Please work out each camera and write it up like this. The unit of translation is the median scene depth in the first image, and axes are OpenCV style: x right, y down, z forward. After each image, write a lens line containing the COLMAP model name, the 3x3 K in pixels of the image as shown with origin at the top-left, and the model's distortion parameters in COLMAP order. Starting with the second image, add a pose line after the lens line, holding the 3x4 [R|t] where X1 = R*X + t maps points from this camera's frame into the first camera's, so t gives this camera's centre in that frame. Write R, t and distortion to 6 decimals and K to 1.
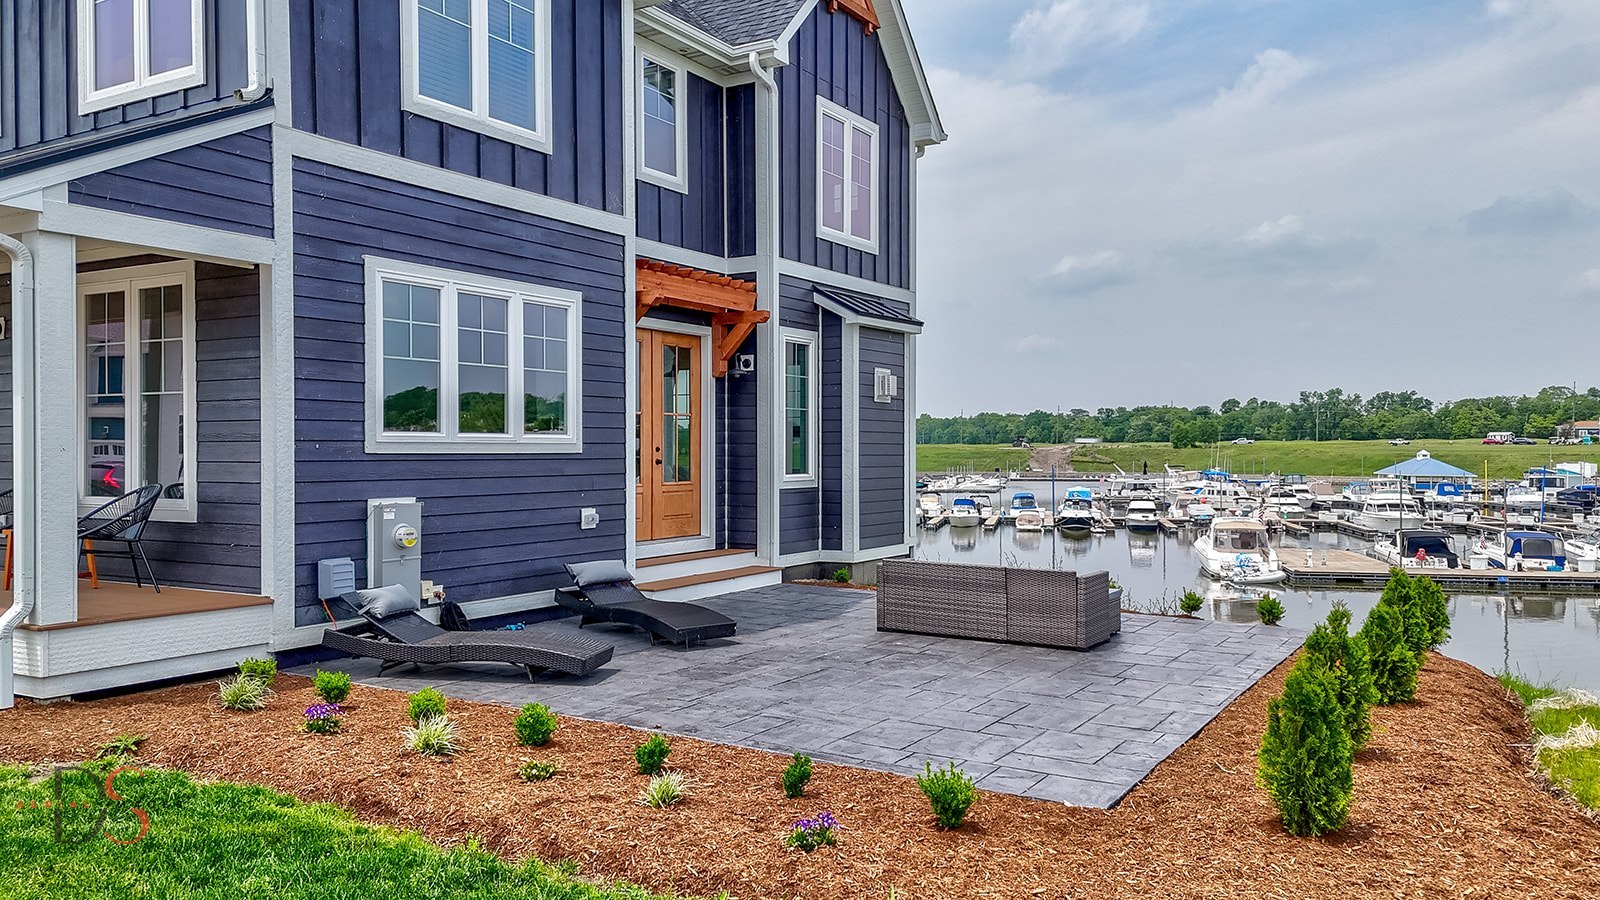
lens RADIAL K [[1190.9, 0, 791.6], [0, 1190.9, 457.7], [0, 0, 1]] dist [0.063931, -0.000767]
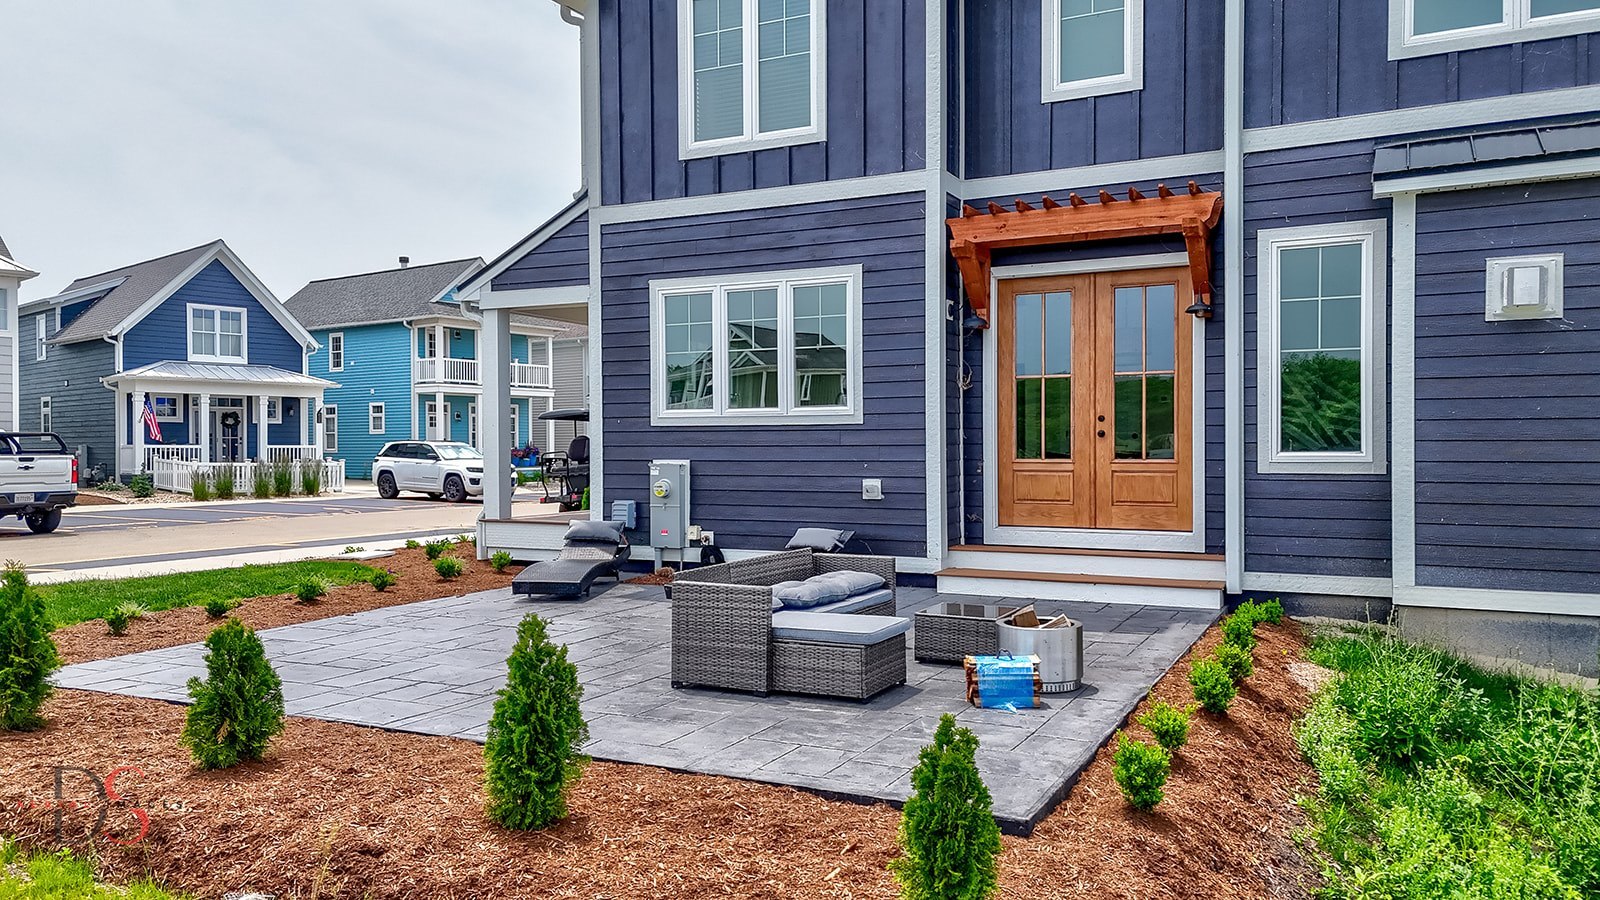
lens RADIAL K [[1190.9, 0, 796.0], [0, 1190.9, 460.3], [0, 0, 1]] dist [0.063931, -0.000767]
pose [[0.067603, 0.013476, -0.997621, 0.916691], [-0.004312, 0.999903, 0.013215, 0.015426], [0.997703, 0.003408, 0.067654, 0.973418]]
